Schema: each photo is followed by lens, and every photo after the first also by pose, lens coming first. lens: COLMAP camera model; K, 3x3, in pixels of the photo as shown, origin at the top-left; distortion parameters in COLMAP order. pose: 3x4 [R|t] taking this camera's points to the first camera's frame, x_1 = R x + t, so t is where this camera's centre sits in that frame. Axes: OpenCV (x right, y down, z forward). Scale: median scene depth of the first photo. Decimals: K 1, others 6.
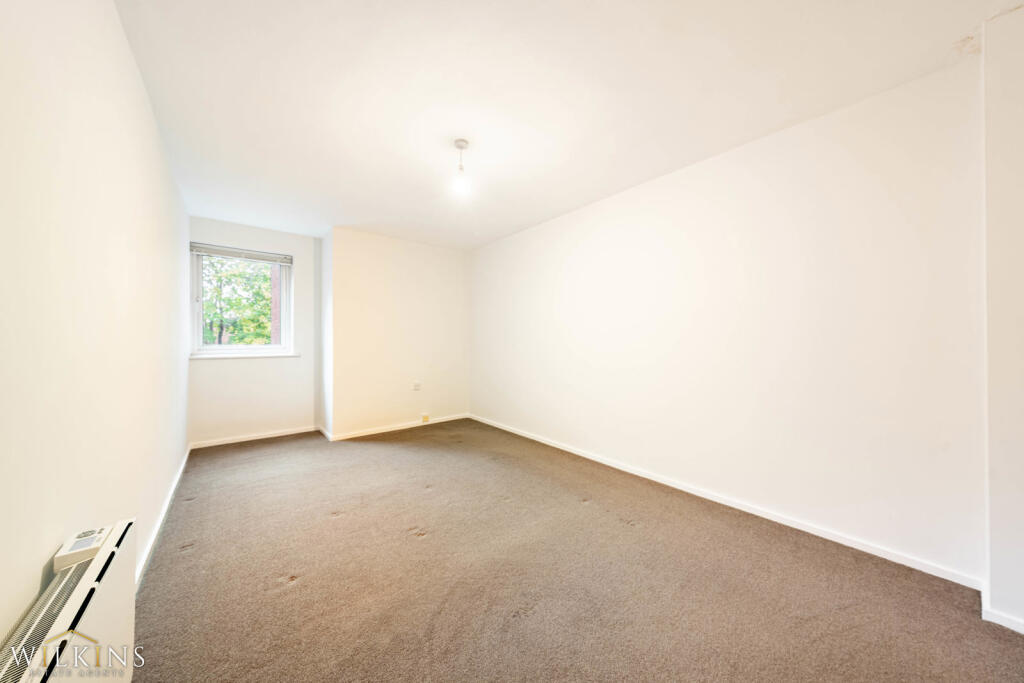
lens RADIAL K [[346.0, 0, 504.1], [0, 346.0, 339.8], [0, 0, 1]] dist [-0.000581, -0.000043]
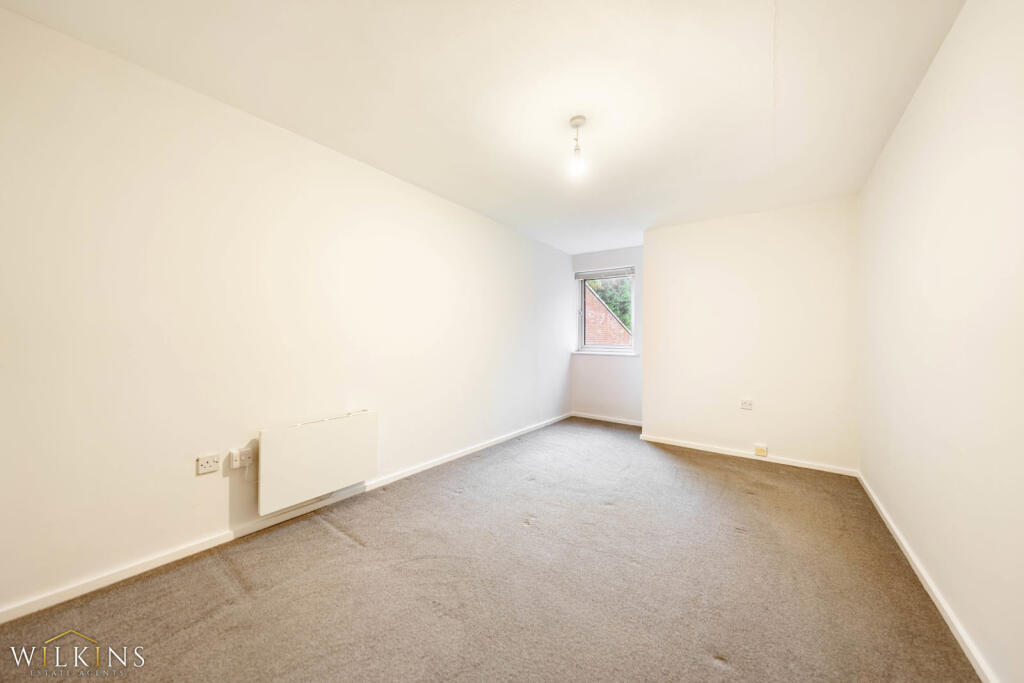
lens RADIAL K [[346.0, 0, 504.1], [0, 346.0, 339.8], [0, 0, 1]] dist [-0.000581, -0.000043]
pose [[0.231300, 0.003213, -0.972877, 0.435497], [-0.012671, 0.999920, 0.000290, 0.000218], [0.972800, 0.012260, 0.231322, 0.379253]]
